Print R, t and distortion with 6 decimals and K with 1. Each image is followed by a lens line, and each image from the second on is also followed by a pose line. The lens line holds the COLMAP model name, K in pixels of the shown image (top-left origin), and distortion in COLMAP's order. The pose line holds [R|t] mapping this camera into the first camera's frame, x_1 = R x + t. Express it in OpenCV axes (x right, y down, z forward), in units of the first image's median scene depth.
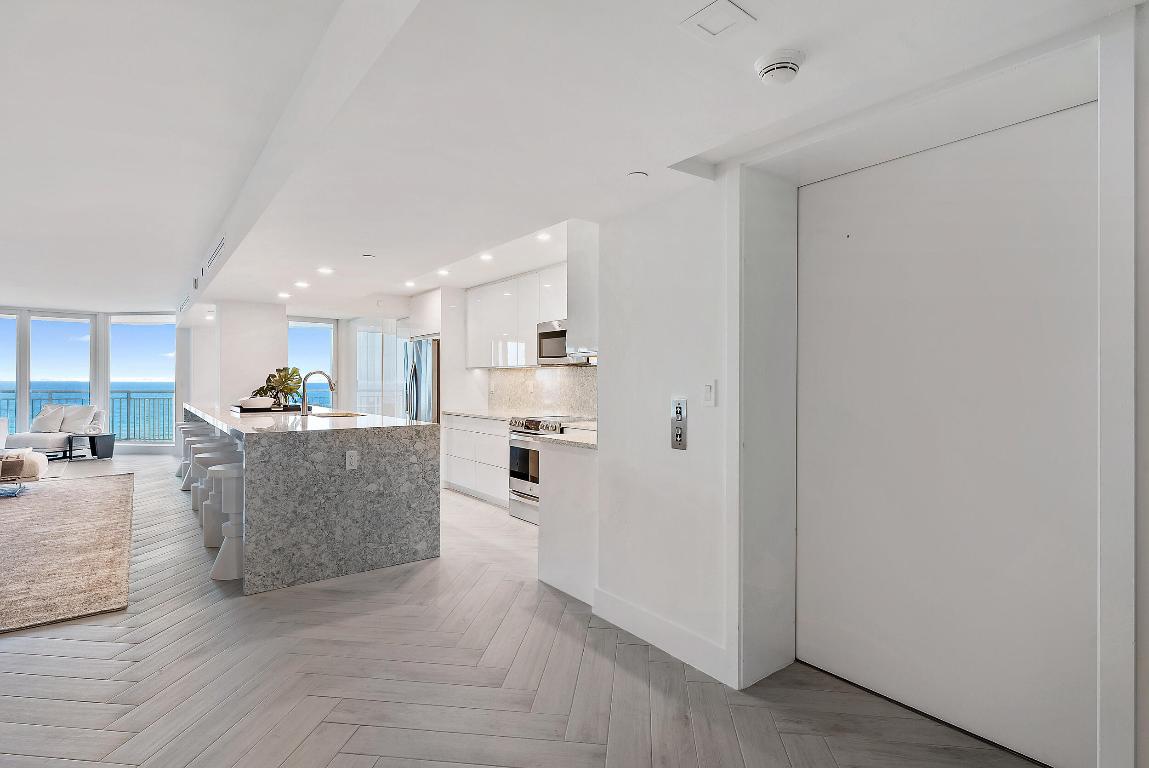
lens RADIAL K [[542.7, 0, 584.4], [0, 542.7, 377.8], [0, 0, 1]] dist [0.005015, -0.000656]
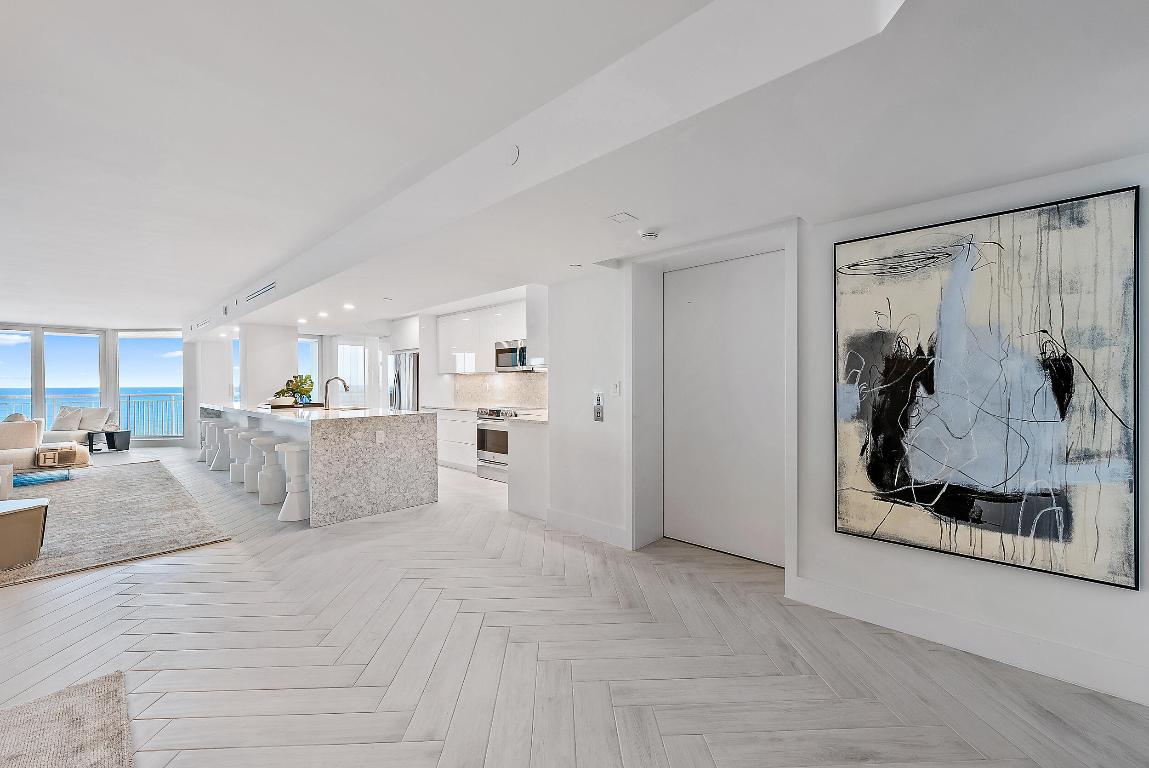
lens RADIAL K [[442.9, 0, 576.9], [0, 442.9, 388.9], [0, 0, 1]] dist [-0.001497, 0.000523]
pose [[0.988126, -0.011754, 0.153193, -0.066975], [0.008568, 0.999733, 0.021436, -0.001943], [-0.153404, -0.019869, 0.987964, -0.235013]]
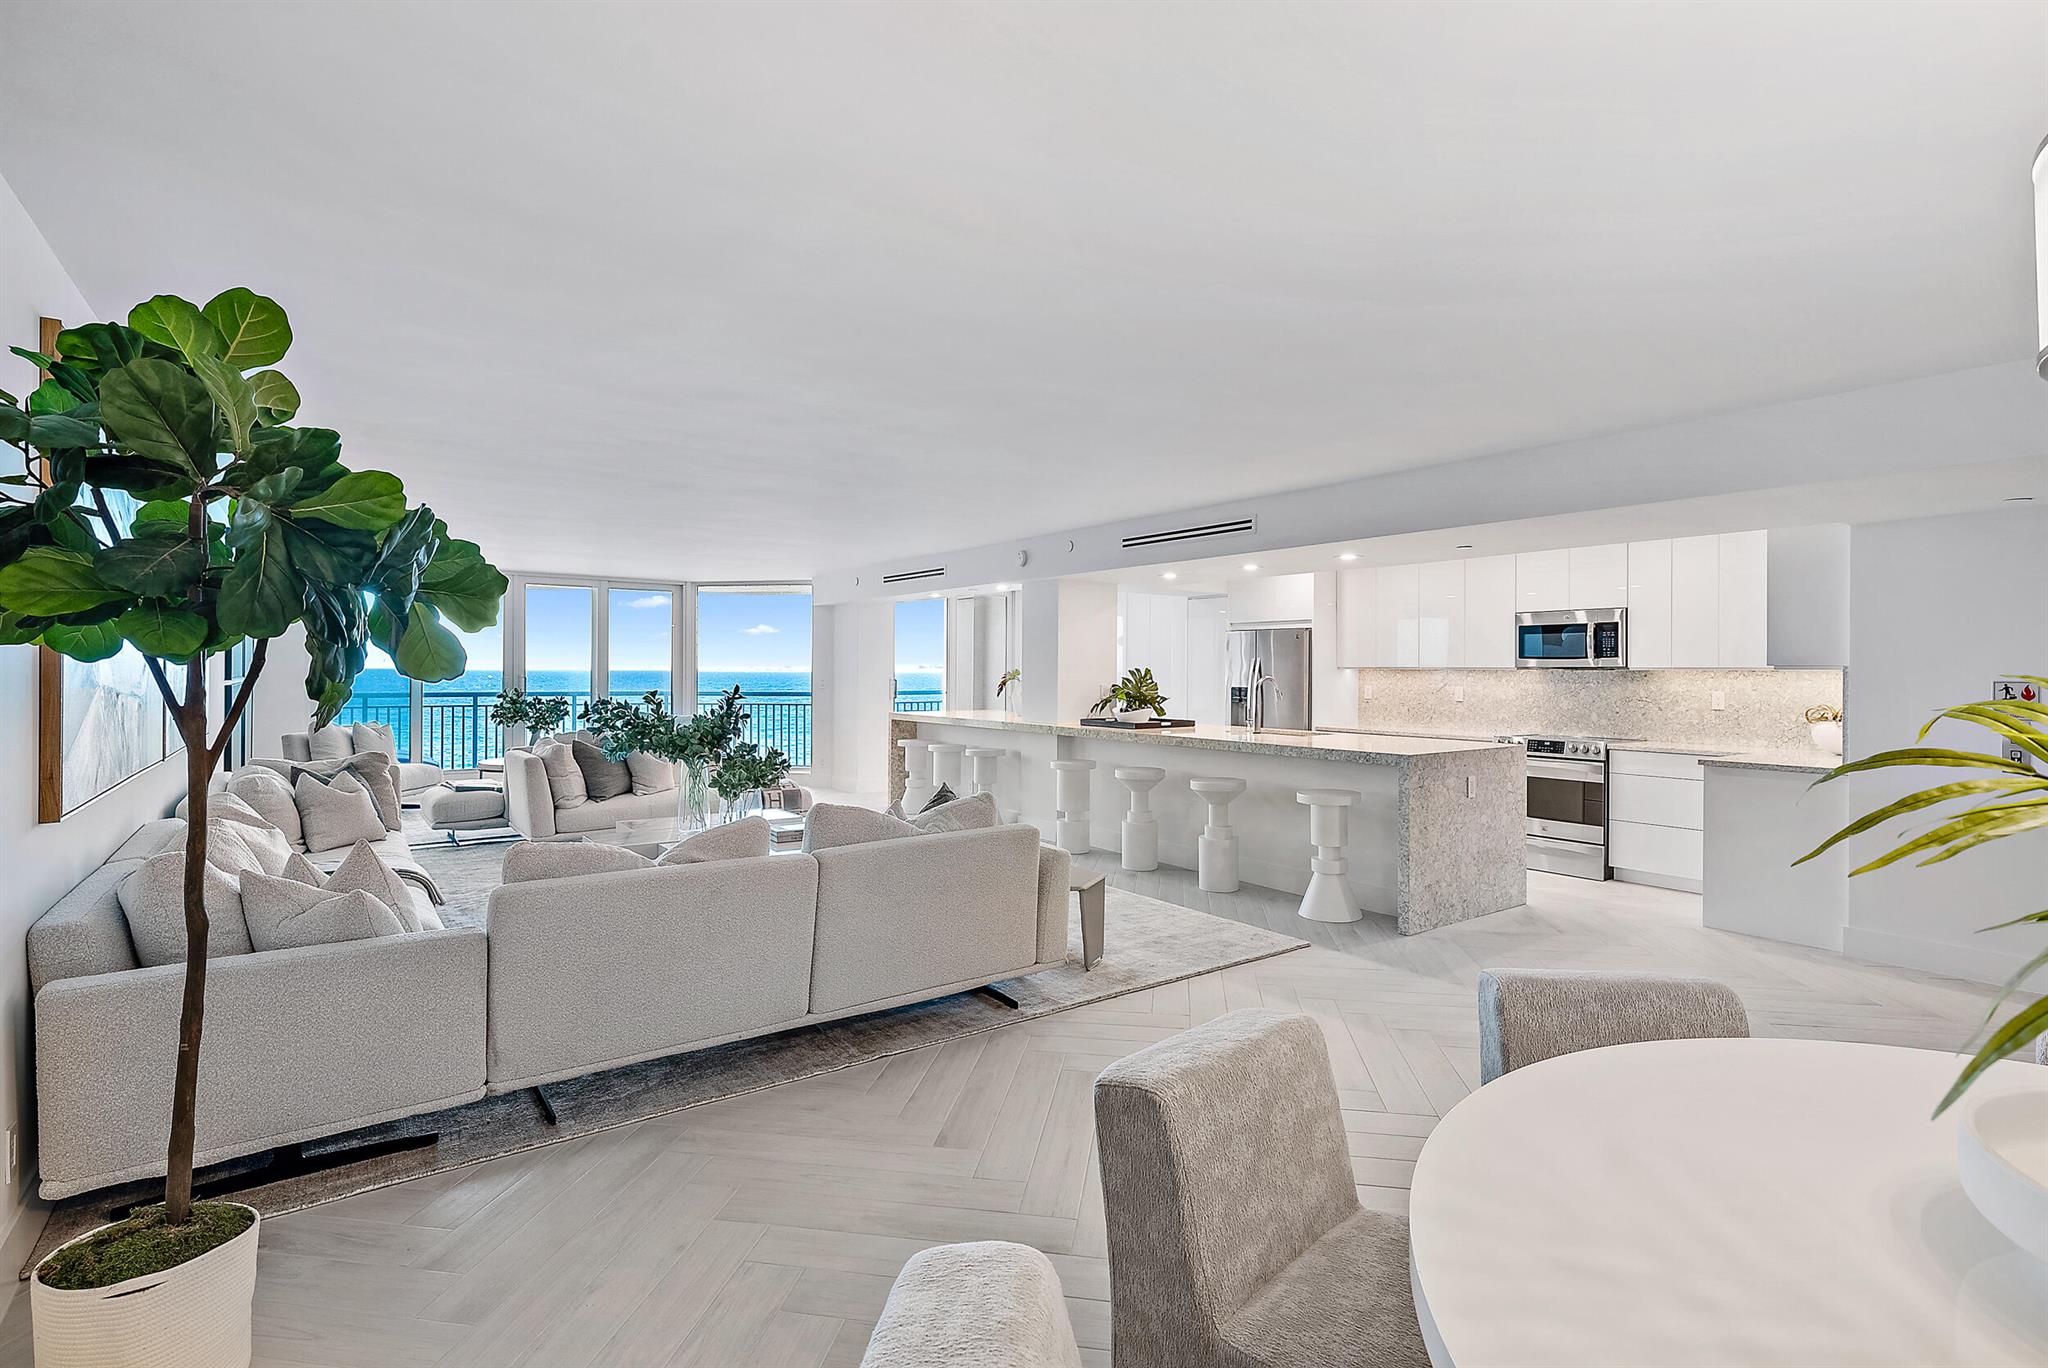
lens RADIAL K [[967.4, 0, 1007.4], [0, 967.4, 665.6], [0, 0, 1]] dist [0.005015, -0.000656]
pose [[0.999400, 0.001080, -0.034617, -0.938711], [-0.000903, 0.999987, 0.005108, -0.040496], [0.034622, -0.005074, 0.999388, -0.472565]]
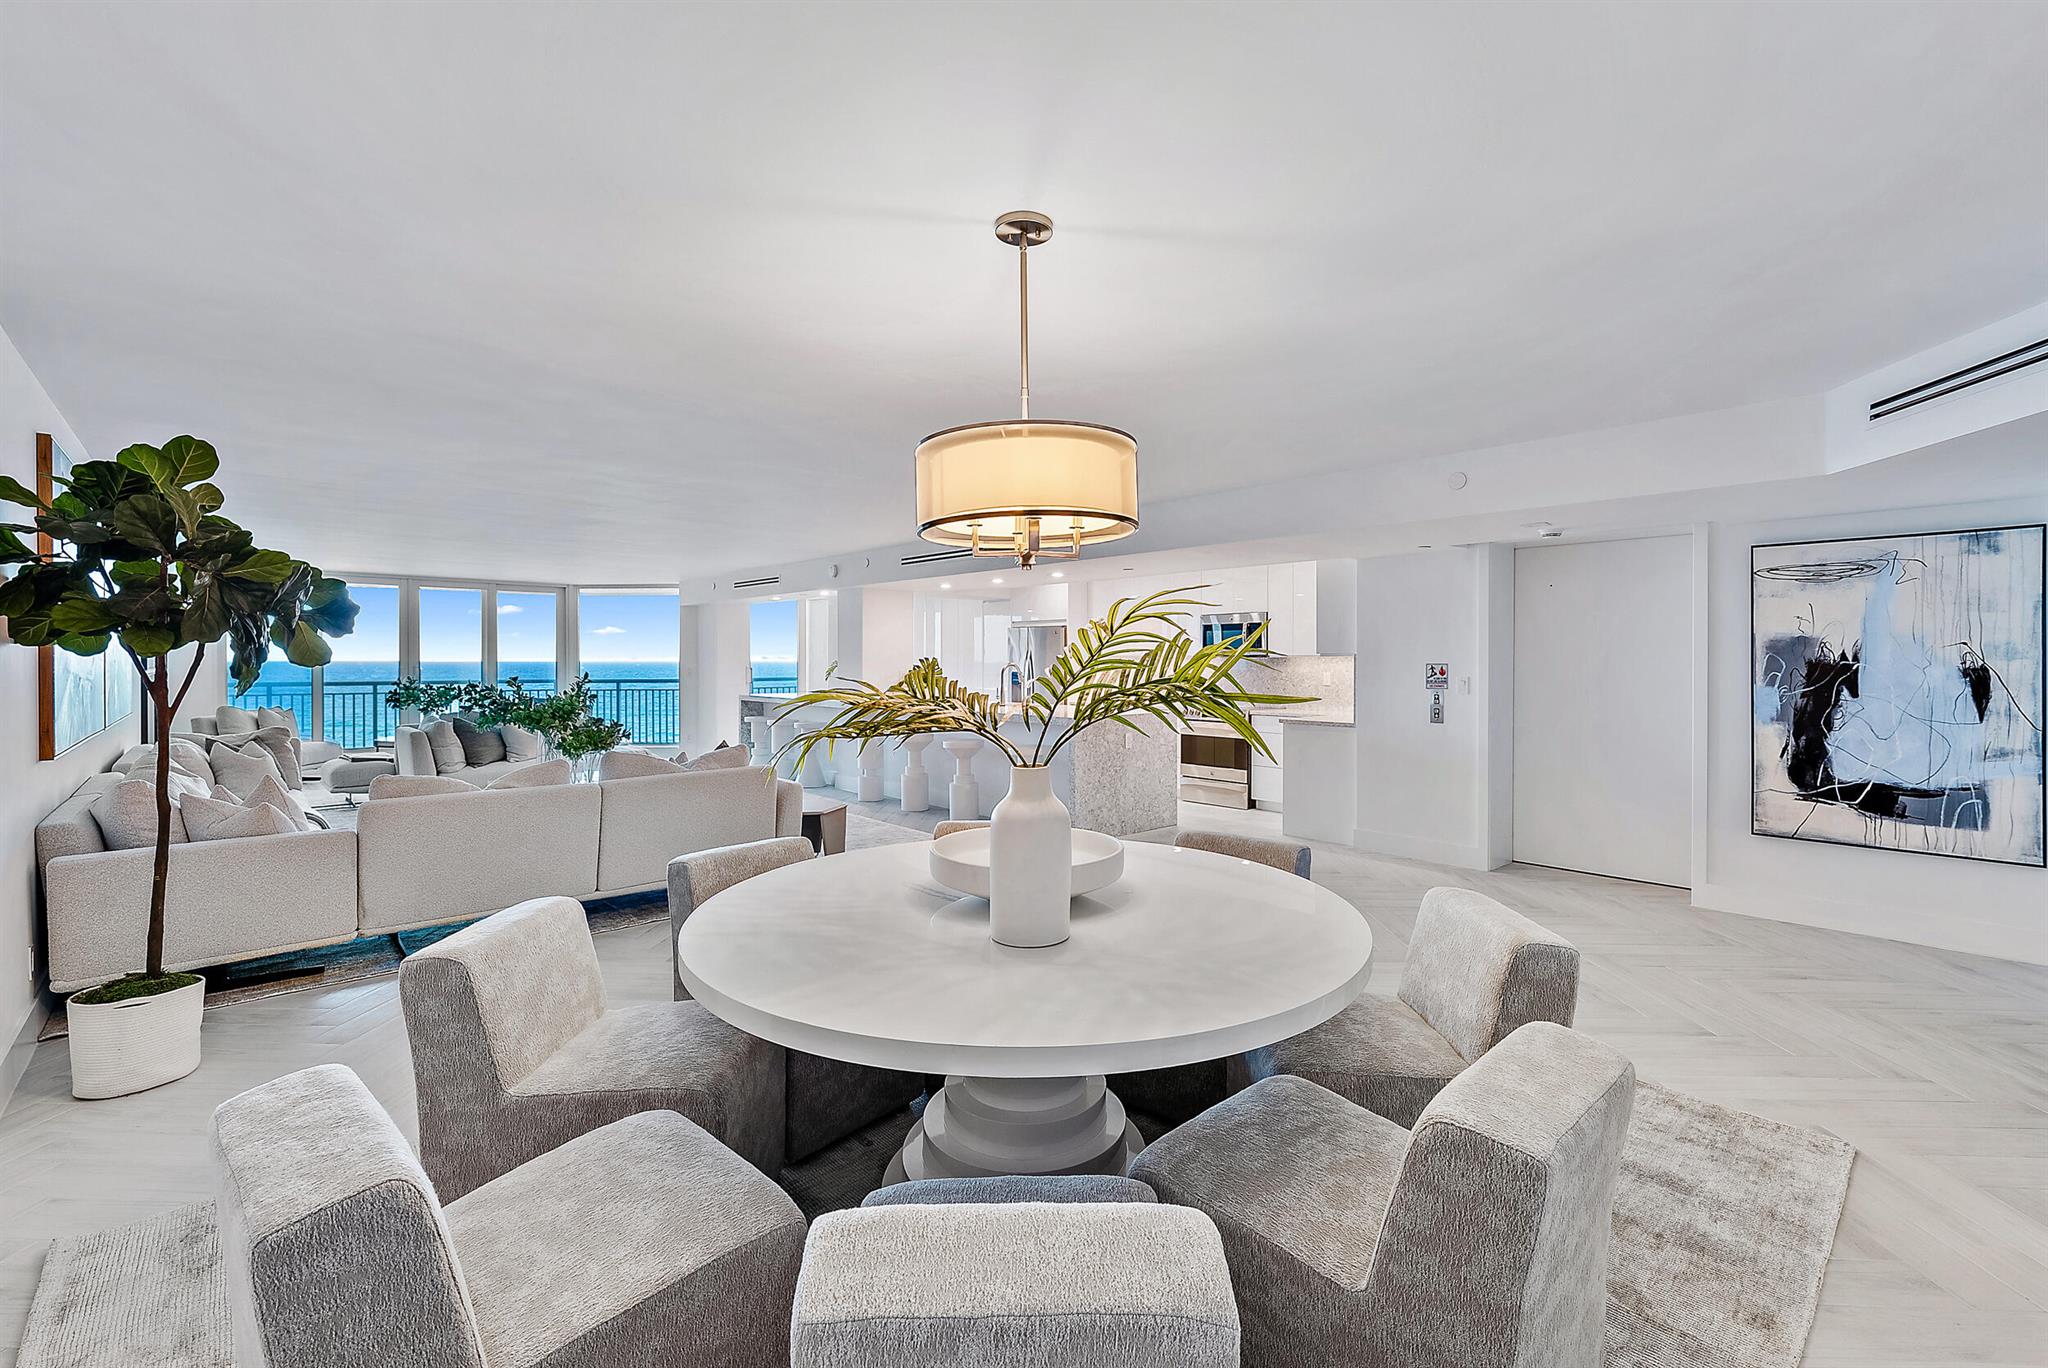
lens RADIAL K [[888.4, 0, 1019.6], [0, 888.4, 662.2], [0, 0, 1]] dist [0.003746, 0.000305]
pose [[0.996754, -0.003497, 0.080437, -0.700762], [0.002439, 0.999909, 0.013251, -0.042543], [-0.080476, -0.013011, 0.996672, -0.805381]]
